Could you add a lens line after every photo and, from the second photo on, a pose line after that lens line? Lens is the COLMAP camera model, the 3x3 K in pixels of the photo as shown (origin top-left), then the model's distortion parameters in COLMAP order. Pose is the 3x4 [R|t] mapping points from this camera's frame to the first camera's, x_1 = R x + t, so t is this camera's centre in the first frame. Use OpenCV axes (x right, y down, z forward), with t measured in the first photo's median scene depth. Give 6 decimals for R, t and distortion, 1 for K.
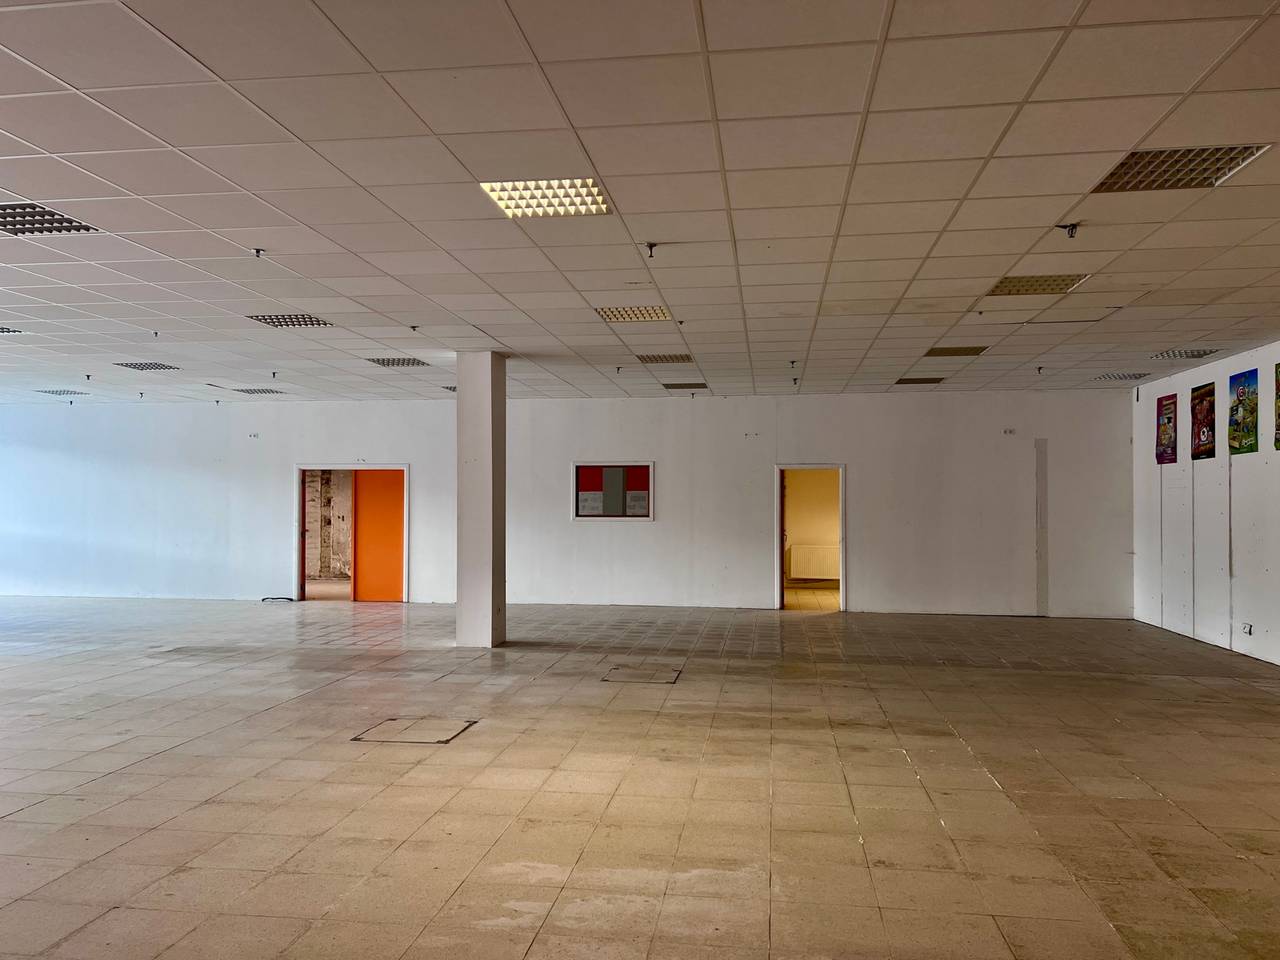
lens RADIAL K [[952.2, 0, 641.0], [0, 952.2, 488.2], [0, 0, 1]] dist [0.073078, -0.076683]
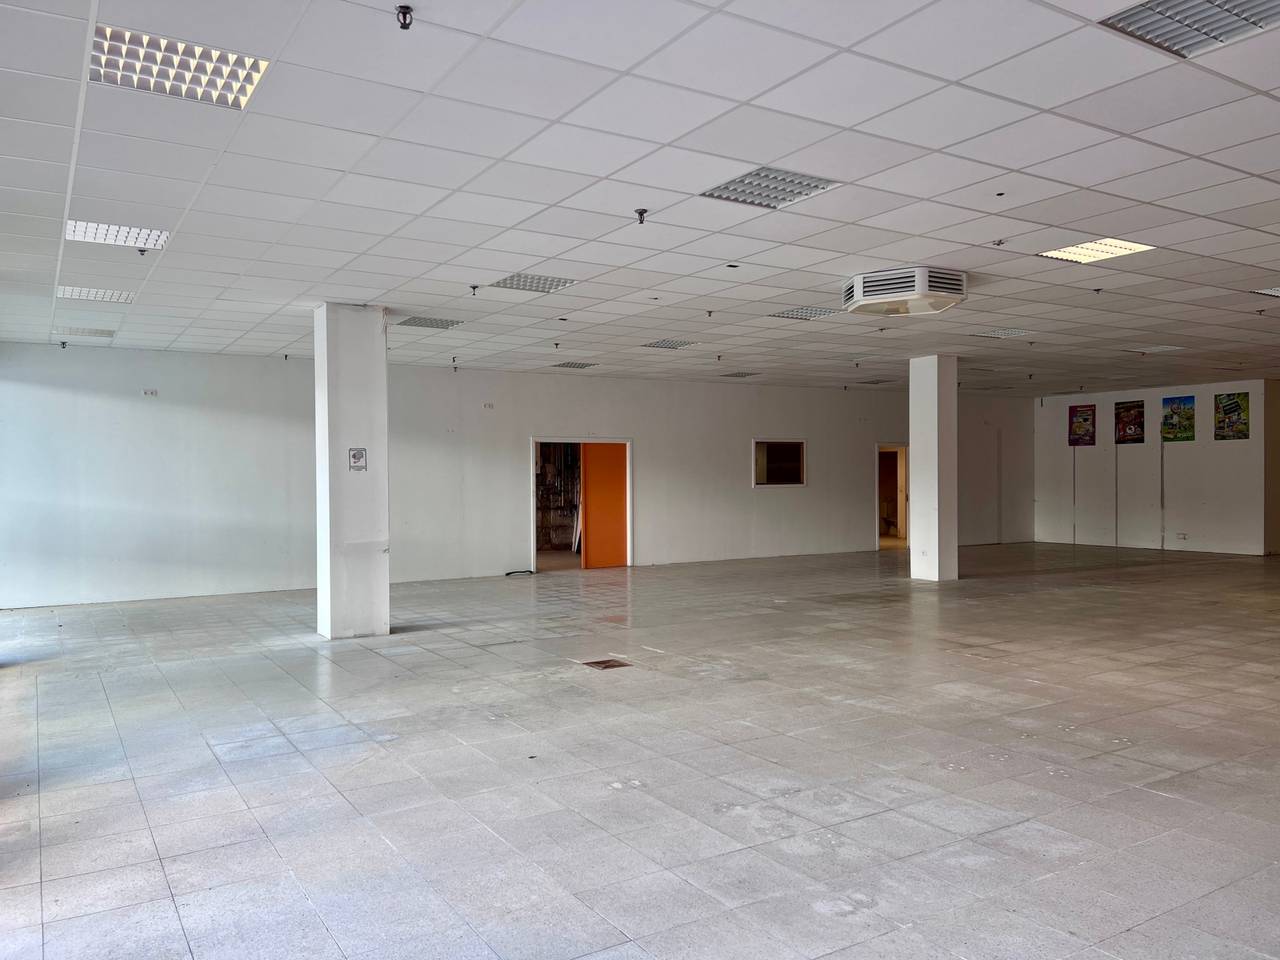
lens RADIAL K [[952.2, 0, 641.0], [0, 952.2, 488.2], [0, 0, 1]] dist [0.073078, -0.076683]
pose [[0.764844, -0.017886, 0.643967, -1.212661], [0.000208, 0.999621, 0.027517, 0.001973], [-0.644215, -0.020913, 0.764558, 0.230198]]
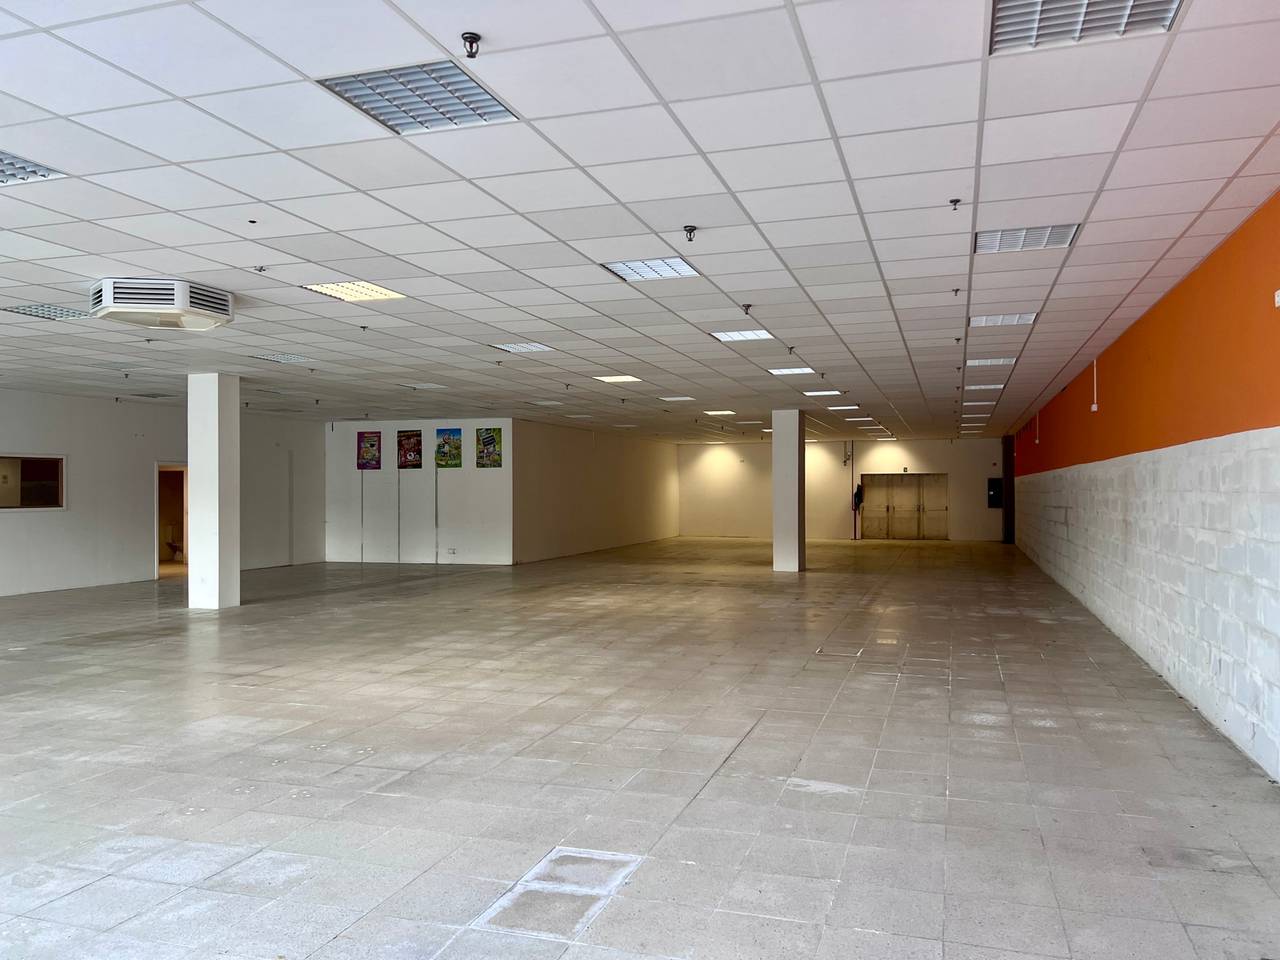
lens RADIAL K [[952.2, 0, 641.0], [0, 952.2, 488.2], [0, 0, 1]] dist [0.073078, -0.076683]
pose [[0.178089, -0.000446, 0.984014, -1.201198], [-0.012532, 0.999918, 0.002721, -0.002534], [-0.983935, -0.012817, 0.178069, 0.206635]]
